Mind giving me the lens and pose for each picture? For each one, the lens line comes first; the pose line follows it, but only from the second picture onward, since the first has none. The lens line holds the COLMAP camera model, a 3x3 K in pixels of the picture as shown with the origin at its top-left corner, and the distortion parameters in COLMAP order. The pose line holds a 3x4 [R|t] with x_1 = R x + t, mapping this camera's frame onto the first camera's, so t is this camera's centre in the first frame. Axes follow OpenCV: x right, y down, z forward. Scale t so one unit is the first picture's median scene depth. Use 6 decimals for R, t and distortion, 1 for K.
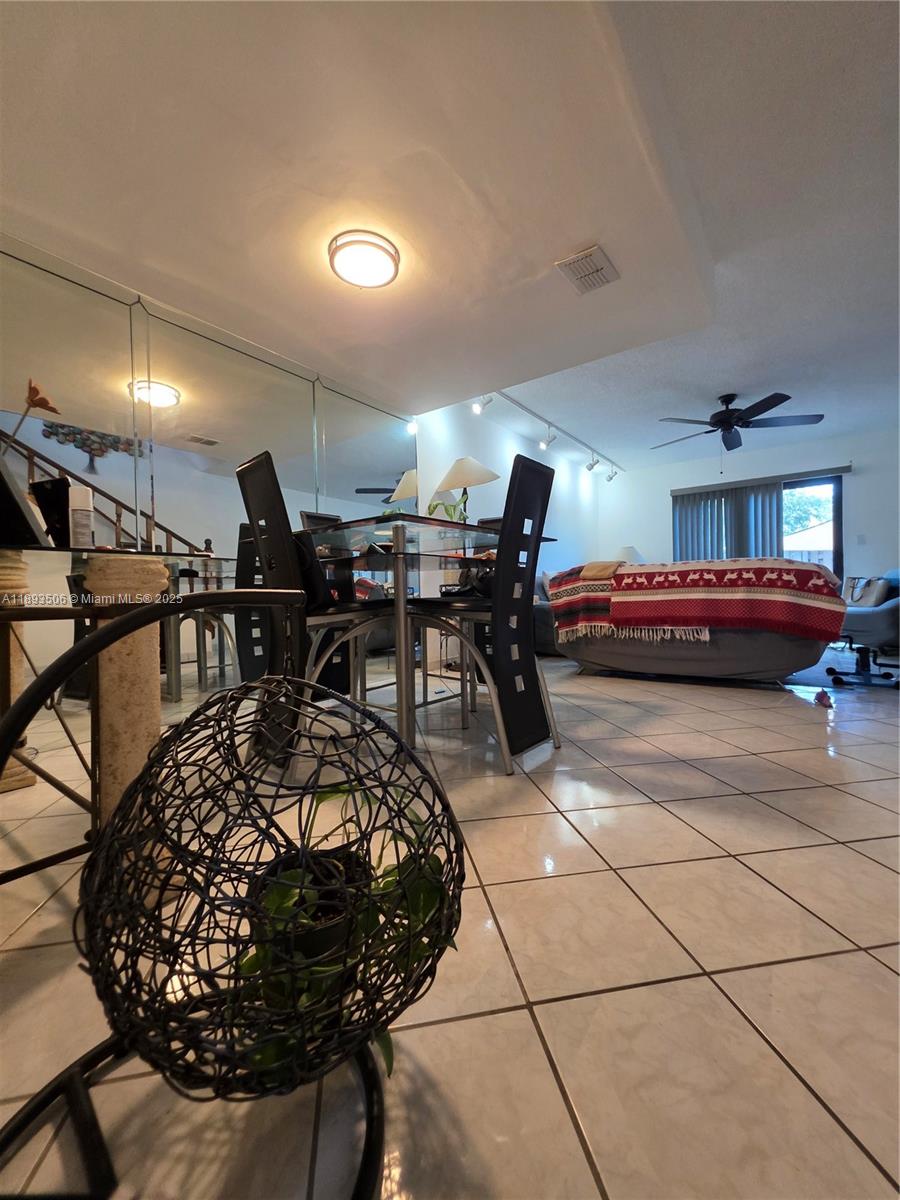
lens RADIAL K [[476.6, 0, 451.0], [0, 476.6, 599.4], [0, 0, 1]] dist [0.000149, 0.000814]
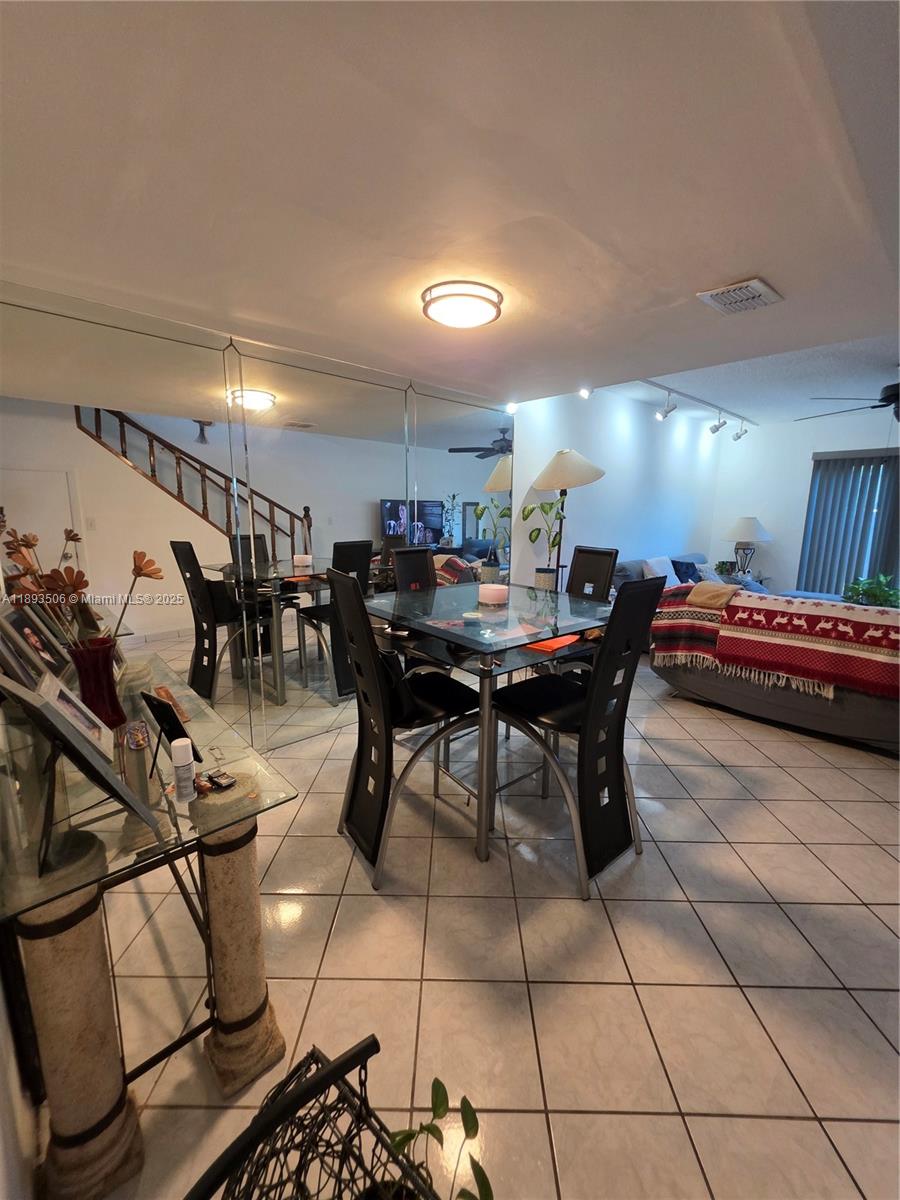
lens RADIAL K [[476.6, 0, 454.7], [0, 476.6, 597.4], [0, 0, 1]] dist [0.000149, 0.000814]
pose [[0.983019, 0.063495, -0.172168, -0.007697], [-0.032549, 0.983683, 0.176940, -0.218797], [0.180593, -0.168332, 0.969046, 0.043015]]
